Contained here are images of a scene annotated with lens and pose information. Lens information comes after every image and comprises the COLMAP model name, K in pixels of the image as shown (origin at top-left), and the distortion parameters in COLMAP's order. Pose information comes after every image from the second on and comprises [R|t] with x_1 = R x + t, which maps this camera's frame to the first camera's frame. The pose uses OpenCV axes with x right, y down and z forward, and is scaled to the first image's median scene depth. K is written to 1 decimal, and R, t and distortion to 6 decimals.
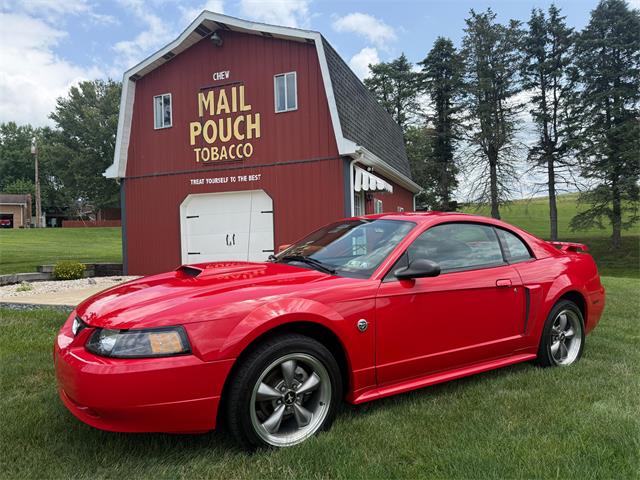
lens RADIAL K [[457.2, 0, 320.0], [0, 457.2, 240.0], [0, 0, 1]] dist [0.006617, -0.005196]
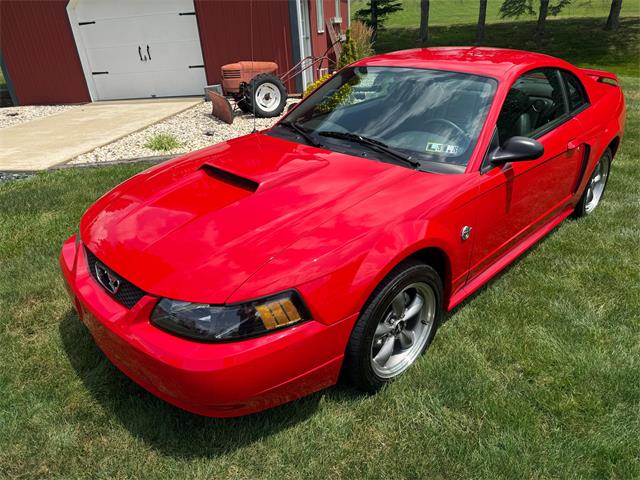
lens RADIAL K [[459.7, 0, 324.9], [0, 459.7, 242.3], [0, 0, 1]] dist [0.005167, -0.005685]
pose [[0.973147, -0.125138, 0.193197, -0.085065], [0.028520, 0.898397, 0.438257, -0.047091], [-0.228410, -0.420978, 0.877842, 0.076296]]
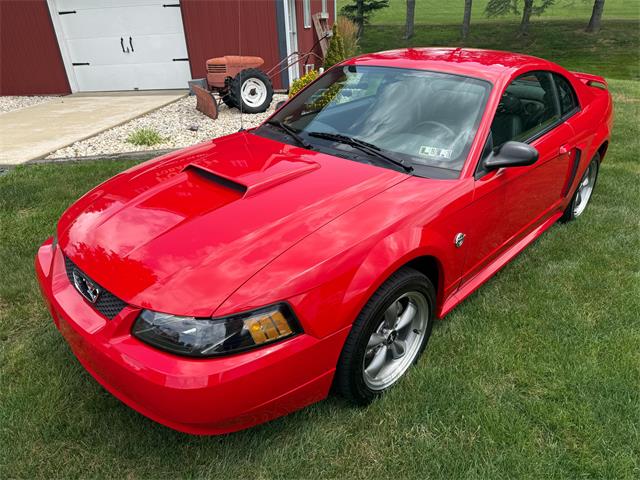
lens RADIAL K [[458.6, 0, 323.8], [0, 458.6, 239.7], [0, 0, 1]] dist [0.000385, 0.000801]
pose [[0.967094, -0.118408, 0.225187, -0.085967], [0.006309, 0.895987, 0.444035, -0.048410], [-0.254342, -0.428003, 0.867251, 0.086560]]
